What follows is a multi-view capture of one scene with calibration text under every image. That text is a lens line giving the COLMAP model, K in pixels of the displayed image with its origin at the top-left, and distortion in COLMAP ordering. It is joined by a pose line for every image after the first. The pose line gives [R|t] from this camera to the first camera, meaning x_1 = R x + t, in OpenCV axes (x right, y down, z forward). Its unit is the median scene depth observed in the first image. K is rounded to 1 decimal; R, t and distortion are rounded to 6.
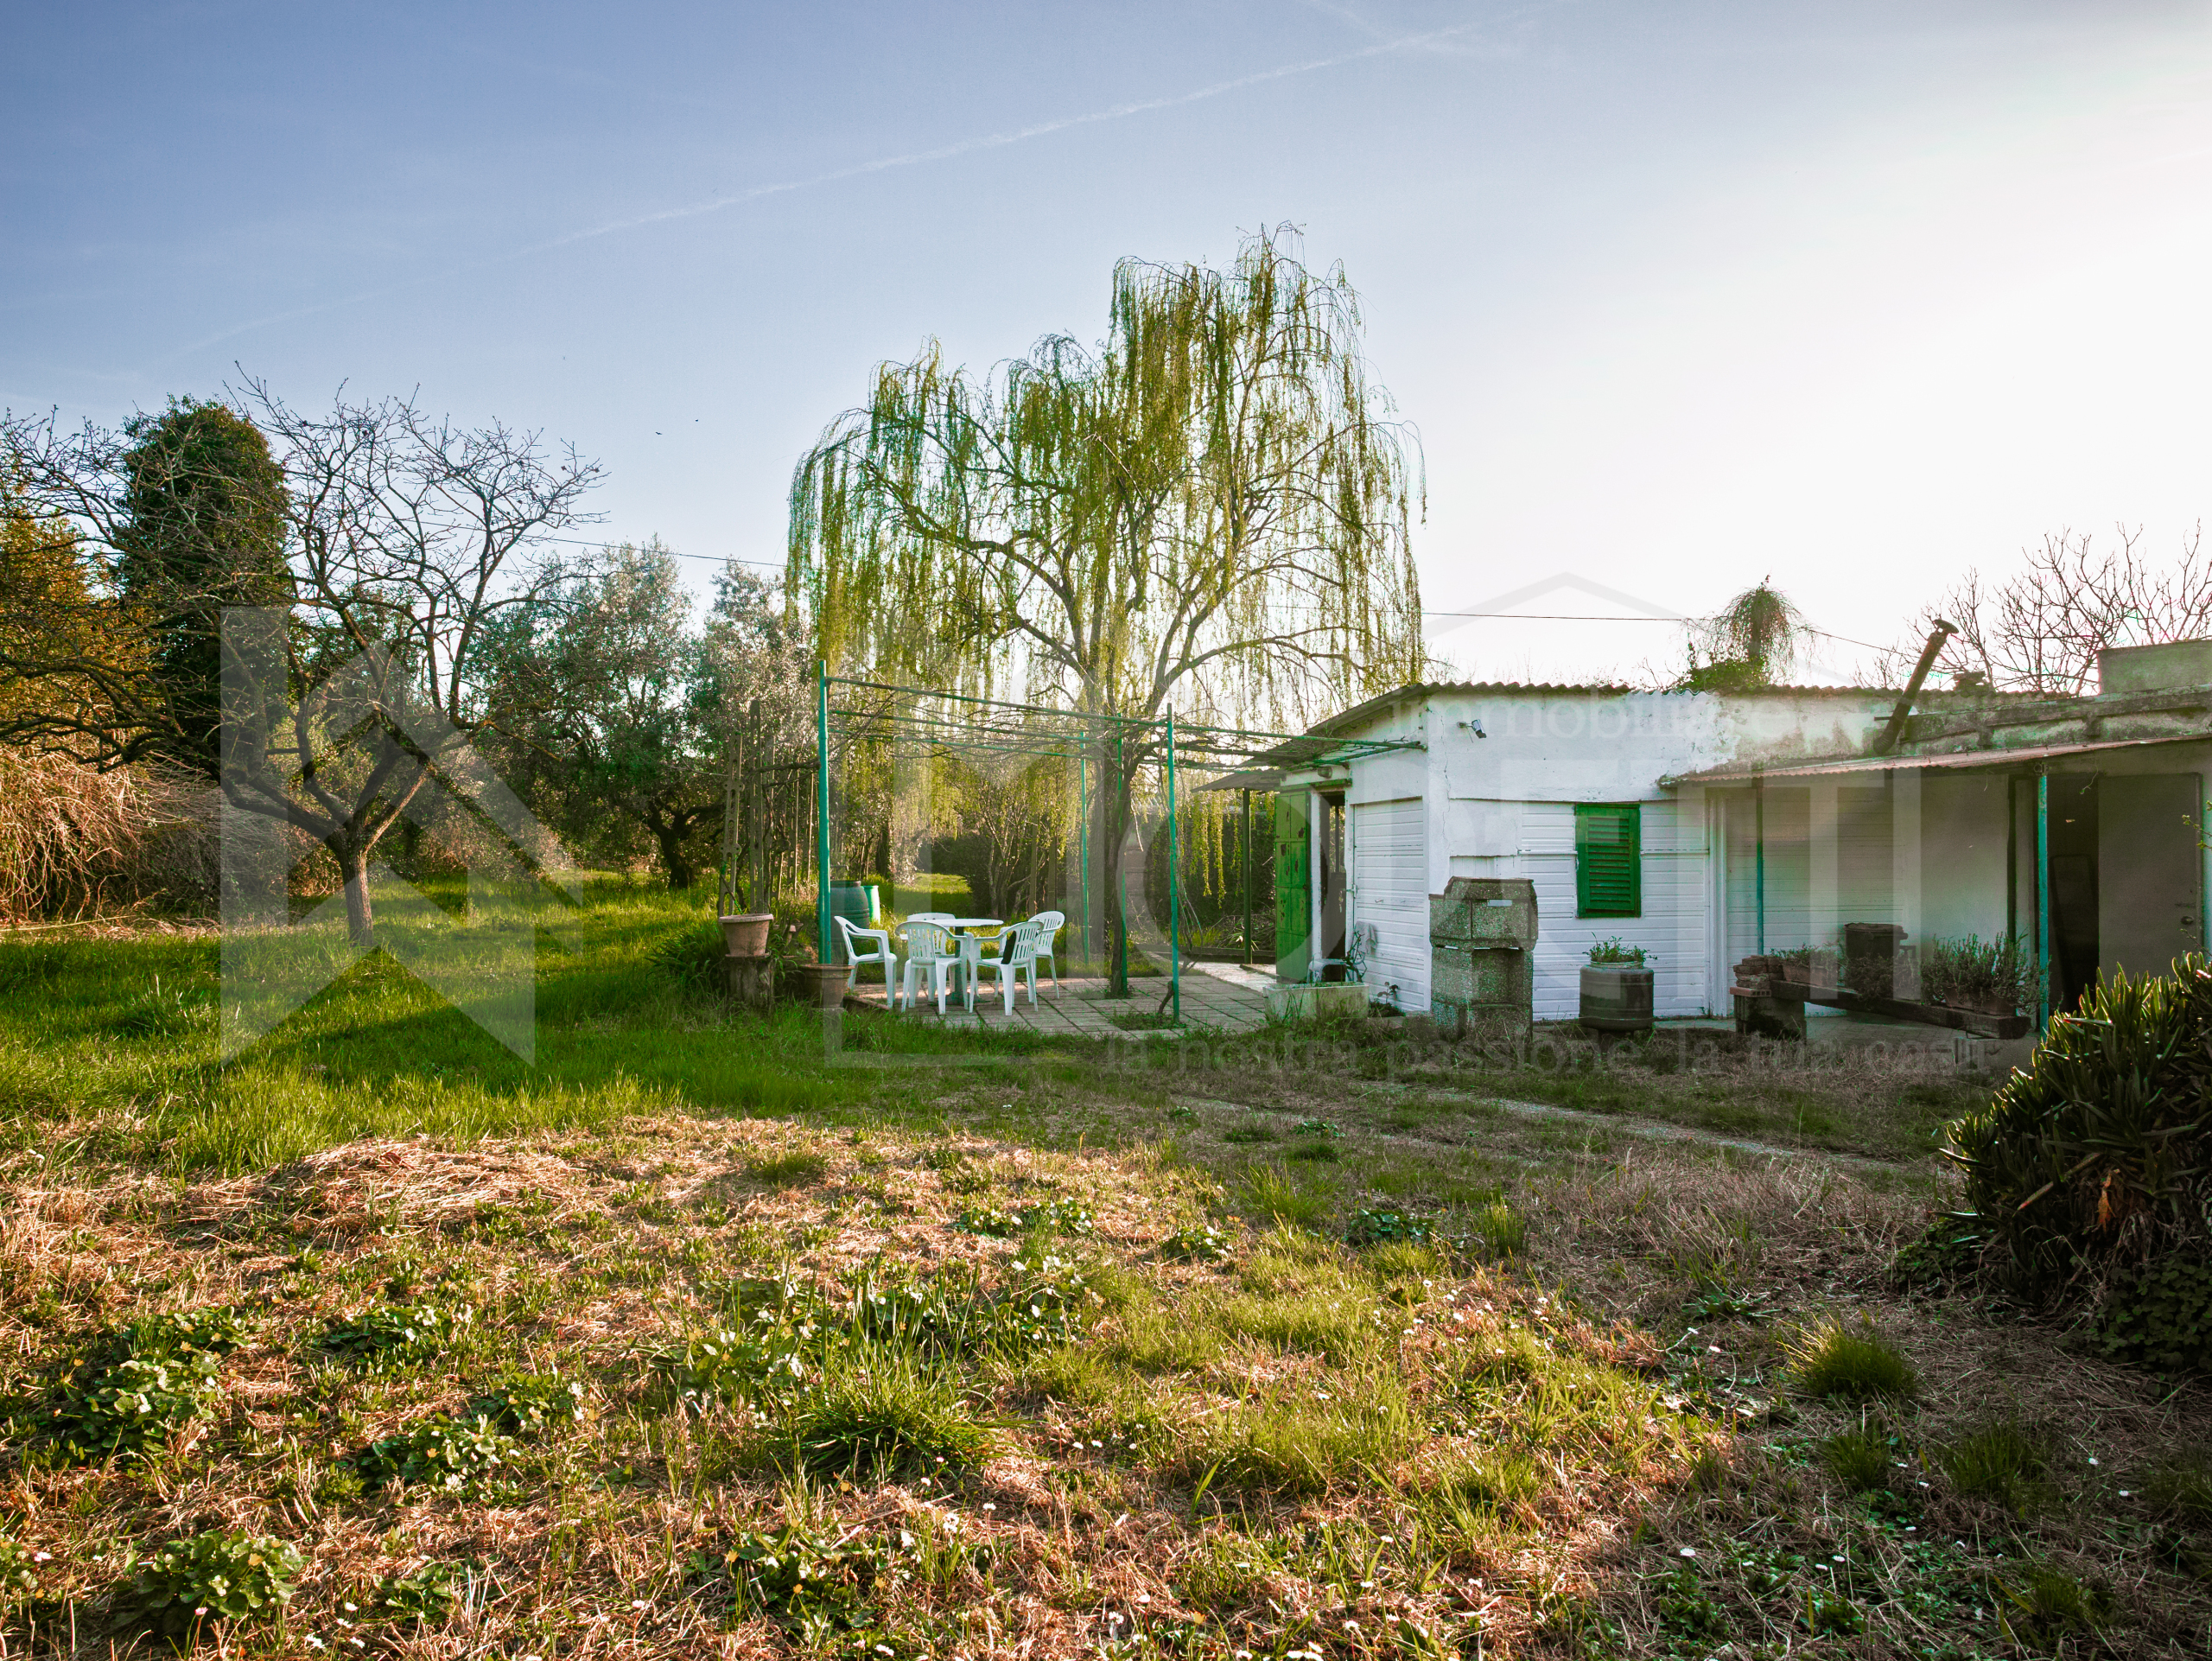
lens RADIAL K [[1504.2, 0, 1127.1], [0, 1504.2, 832.1], [0, 0, 1]] dist [0.008483, -0.022603]
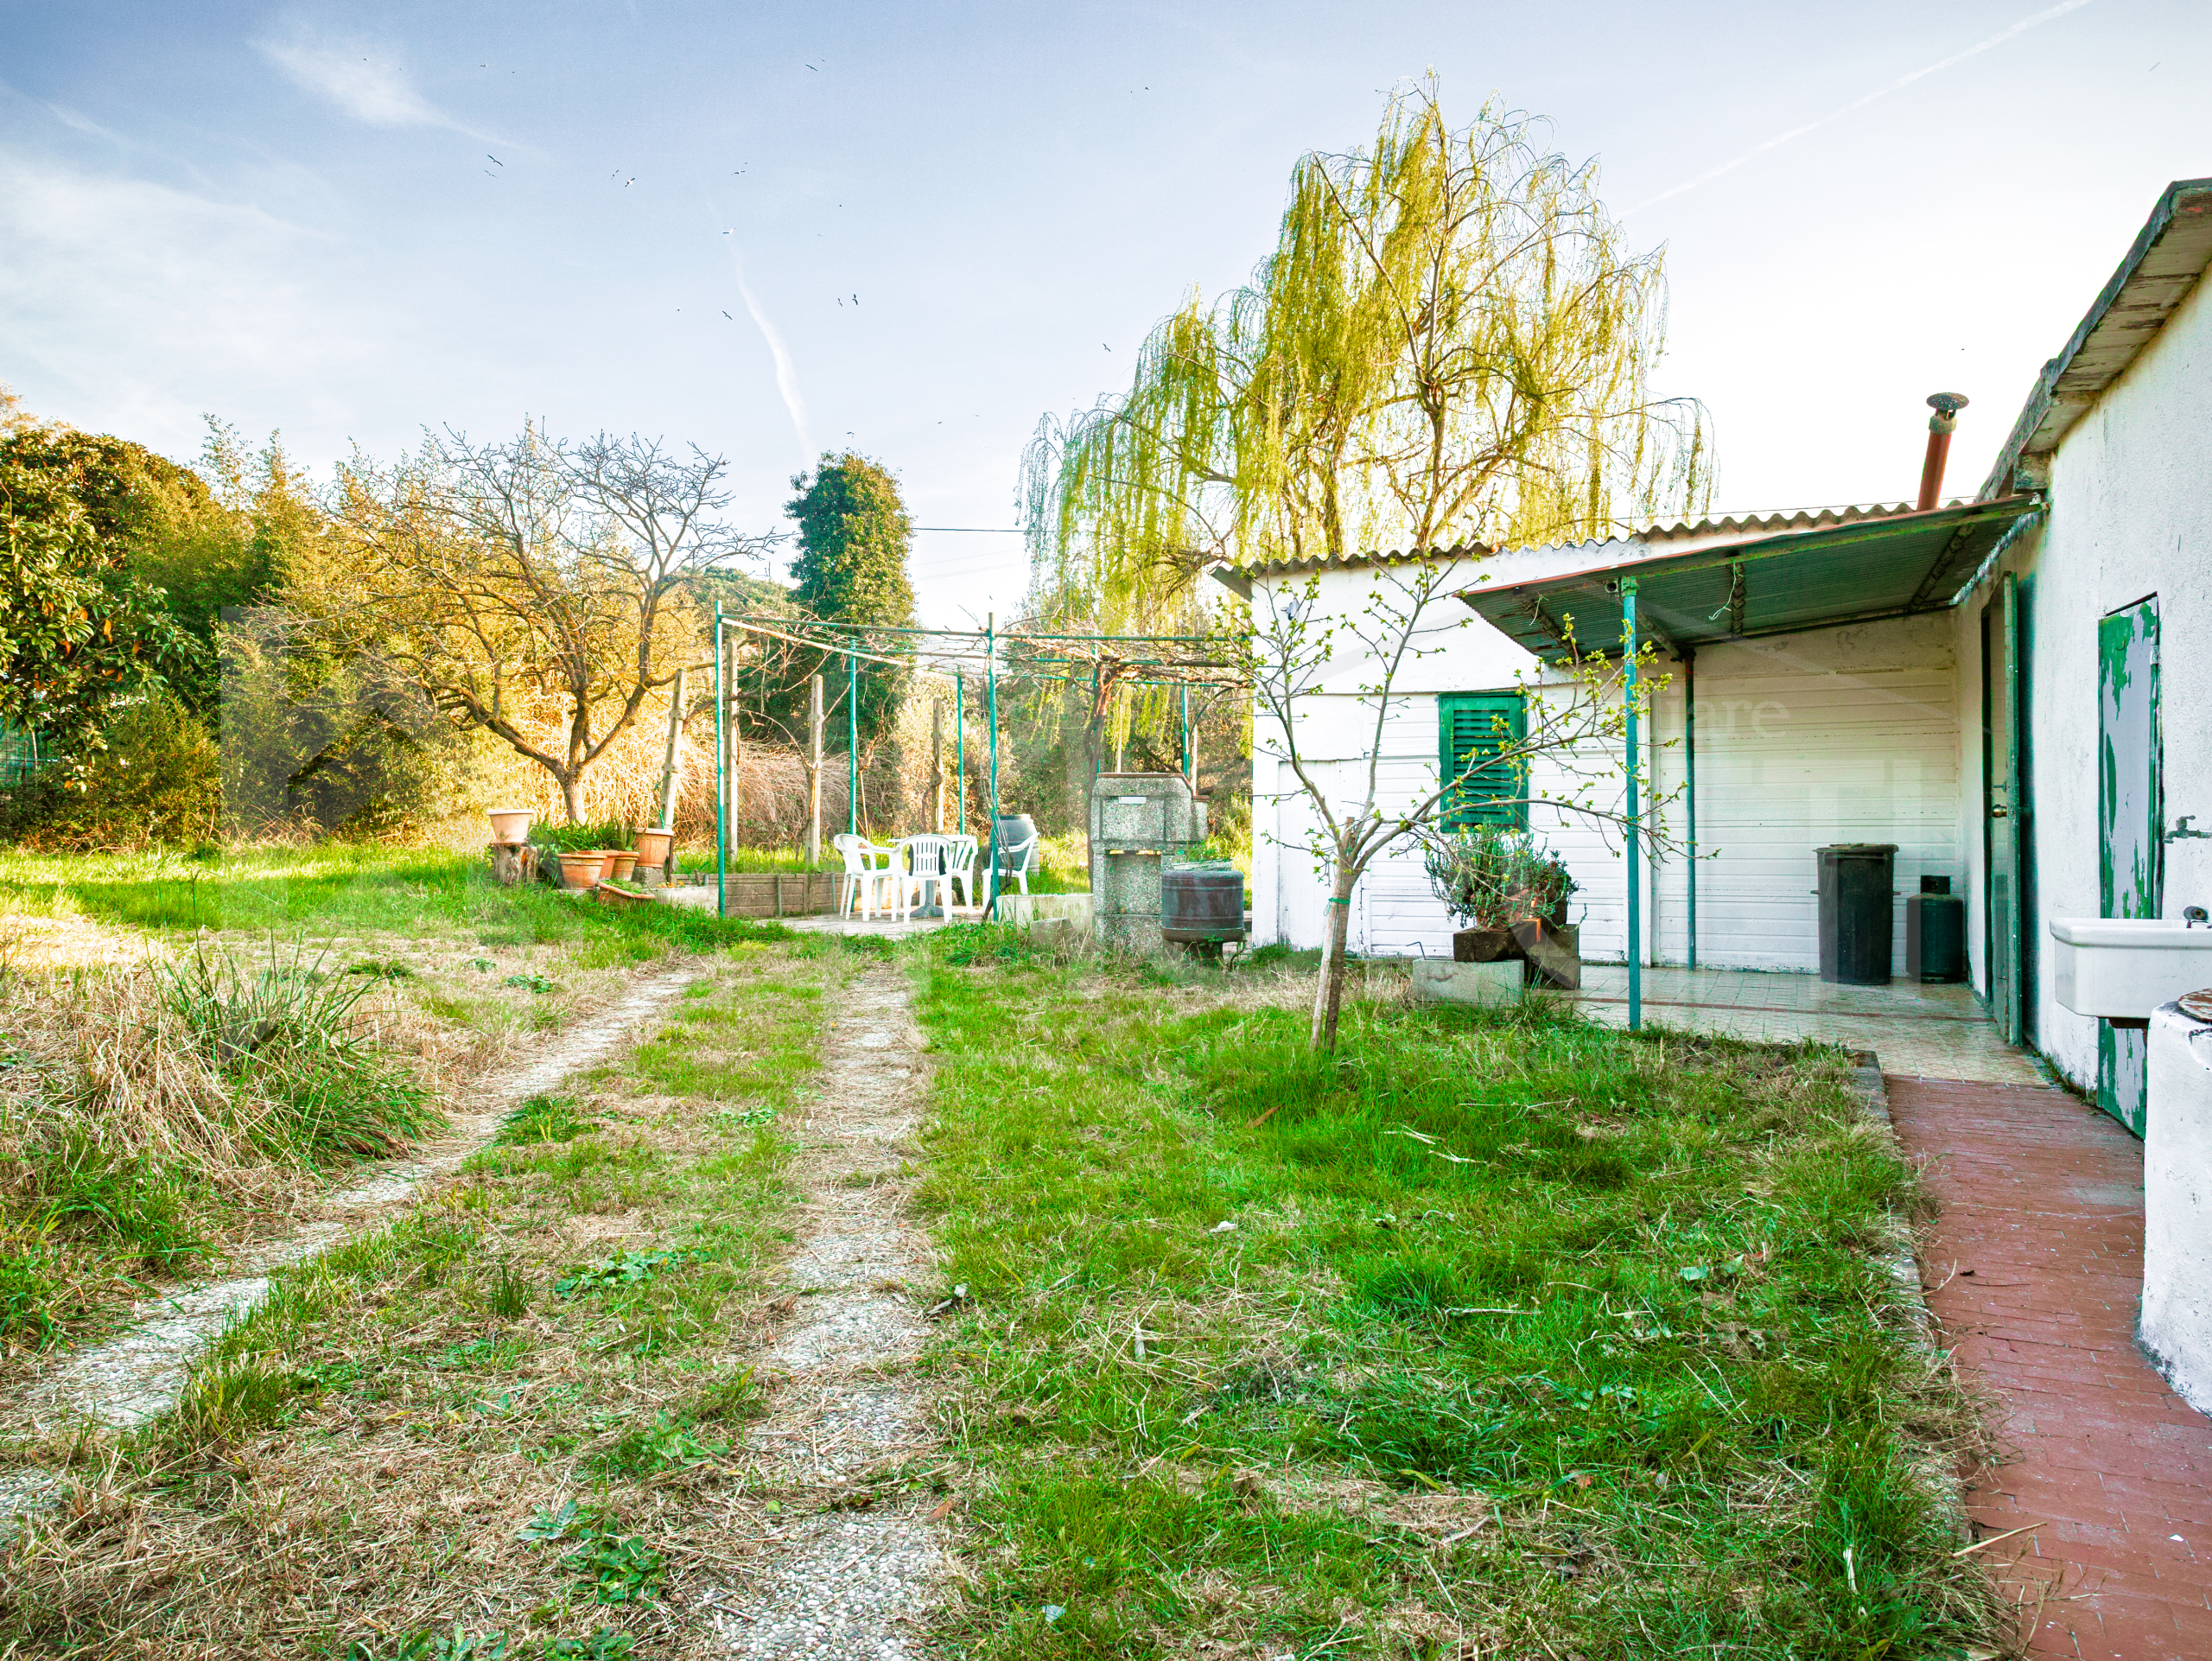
lens RADIAL K [[1504.2, 0, 1127.1], [0, 1504.2, 832.1], [0, 0, 1]] dist [0.008483, -0.022603]
pose [[0.800908, -0.001258, -0.598786, 0.674857], [0.005190, 0.999975, 0.004840, 0.053656], [0.598765, -0.006984, 0.800895, 0.246430]]
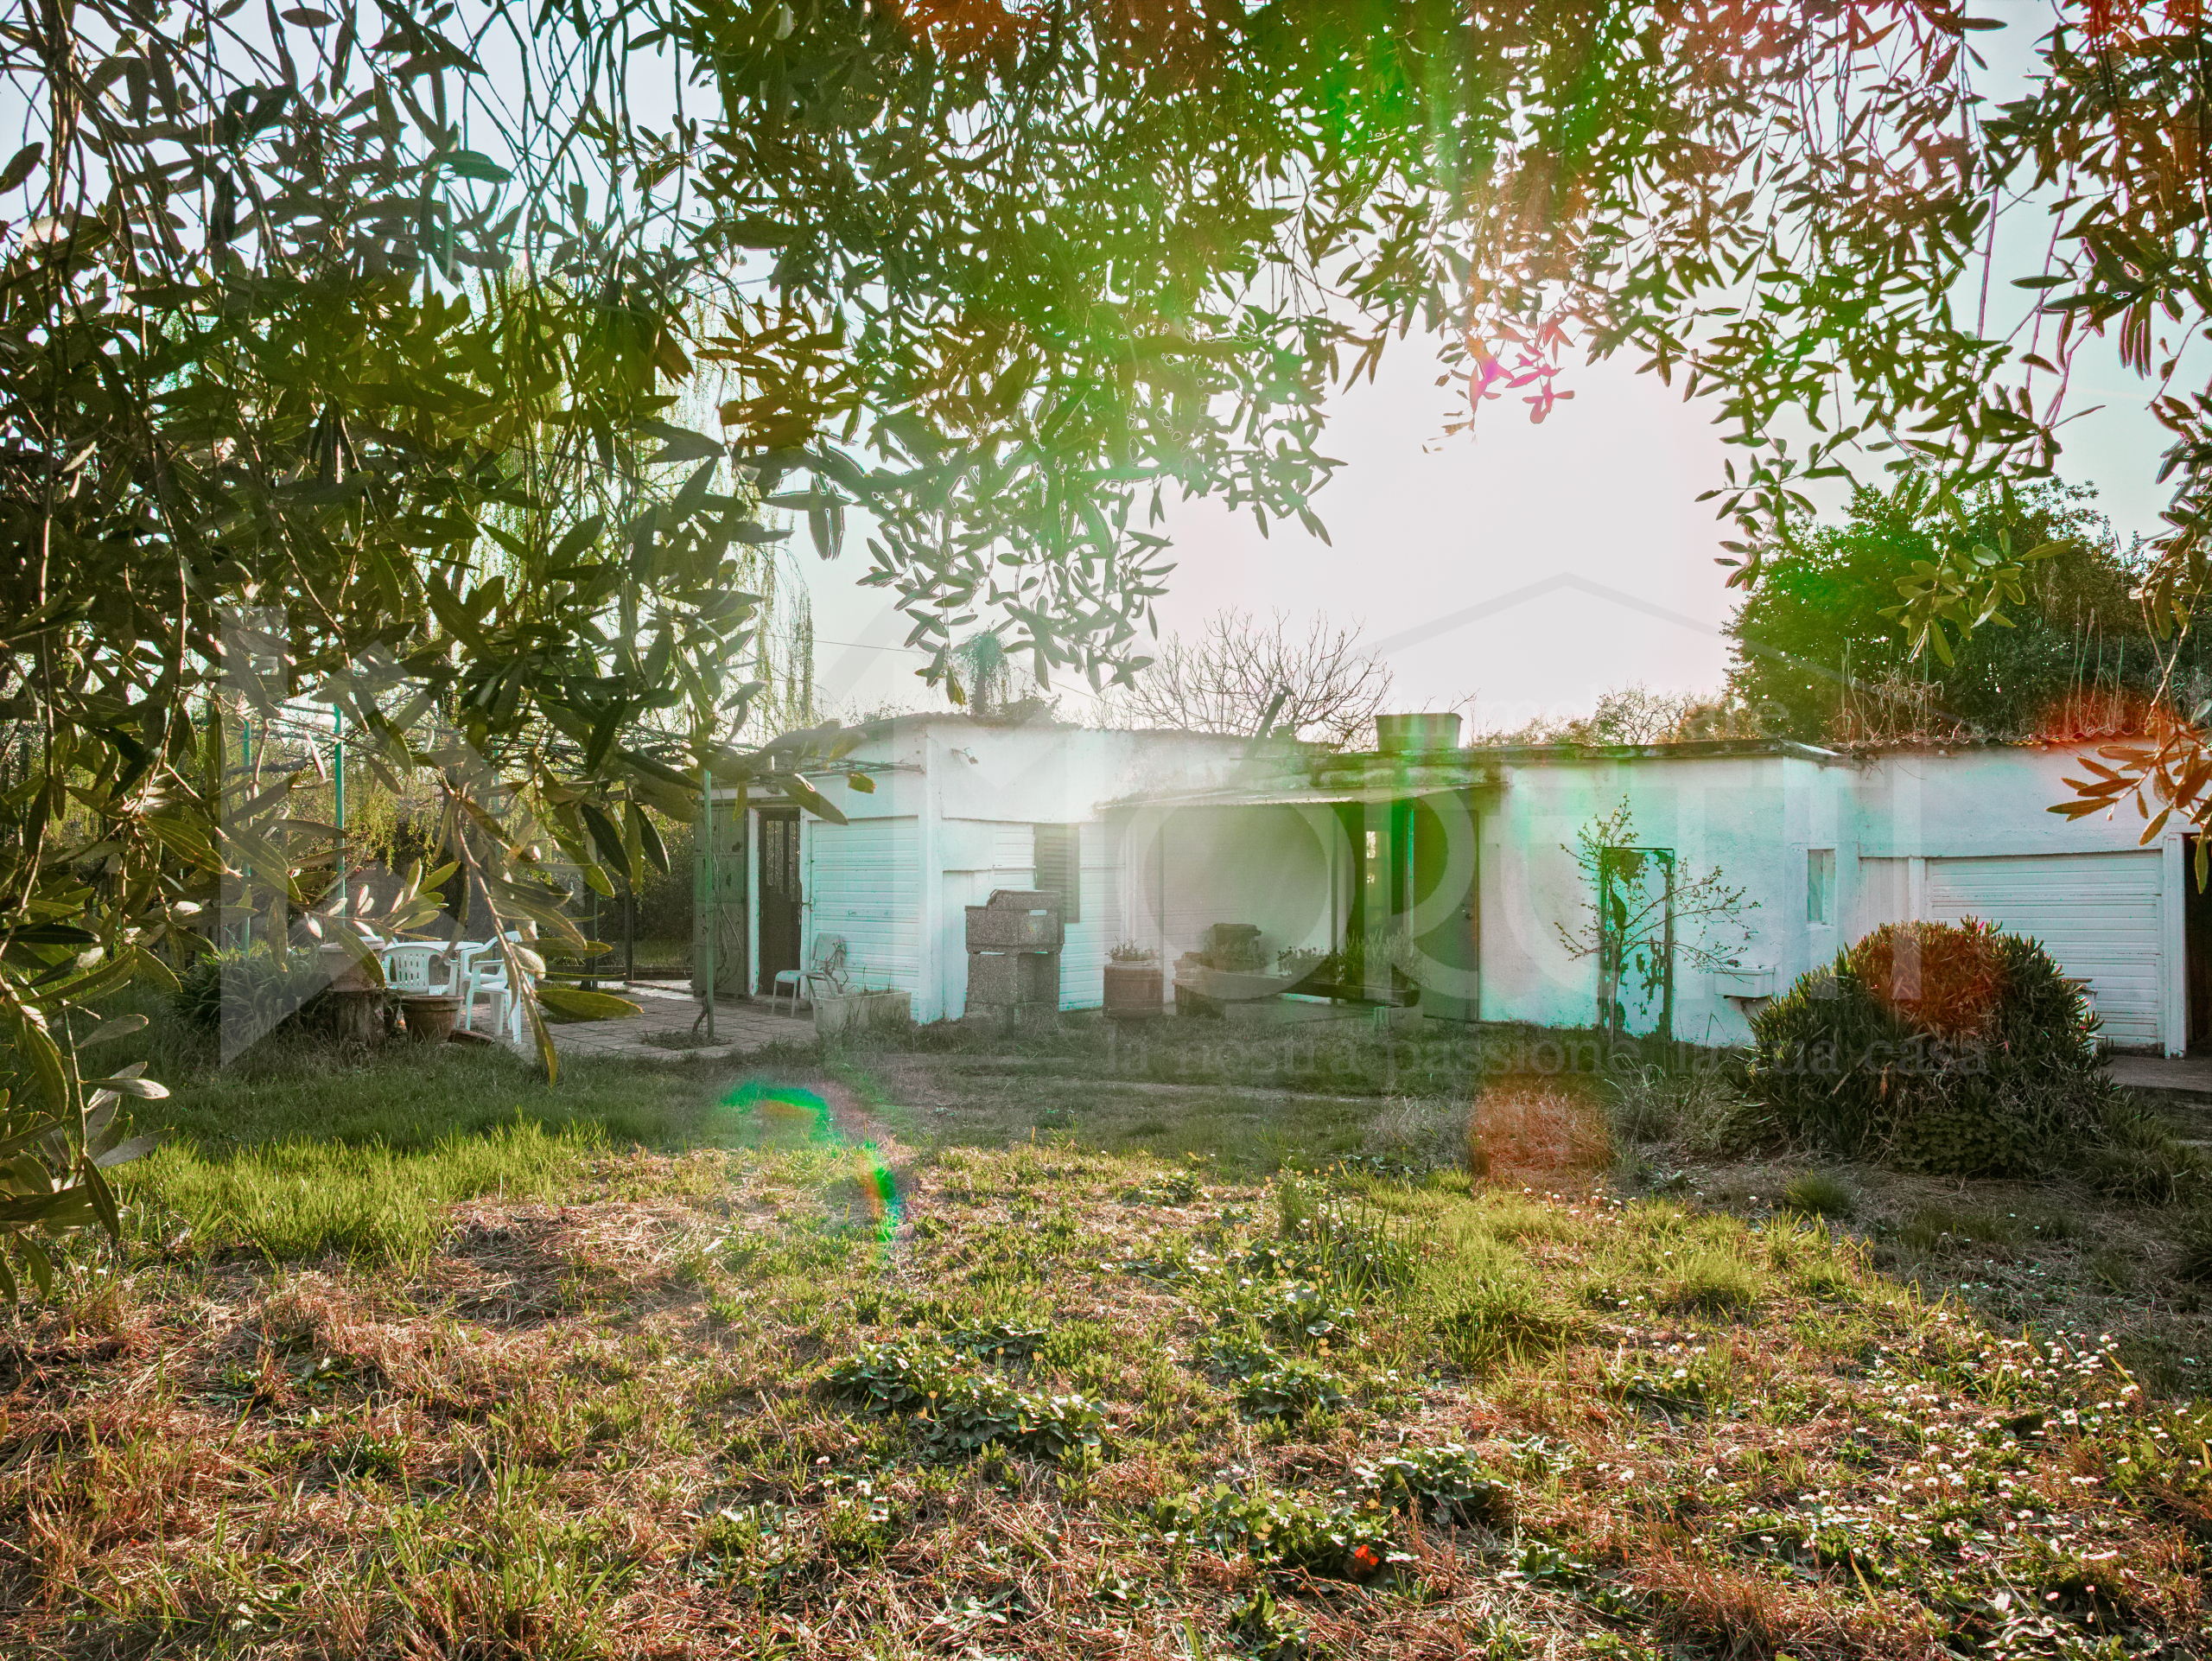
lens RADIAL K [[1504.2, 0, 1127.1], [0, 1504.2, 832.1], [0, 0, 1]] dist [0.008483, -0.022603]
pose [[0.816489, 0.008932, 0.577292, -0.311030], [-0.006760, 0.999960, -0.005910, -0.006807], [-0.577322, 0.000923, 0.816516, 0.027604]]
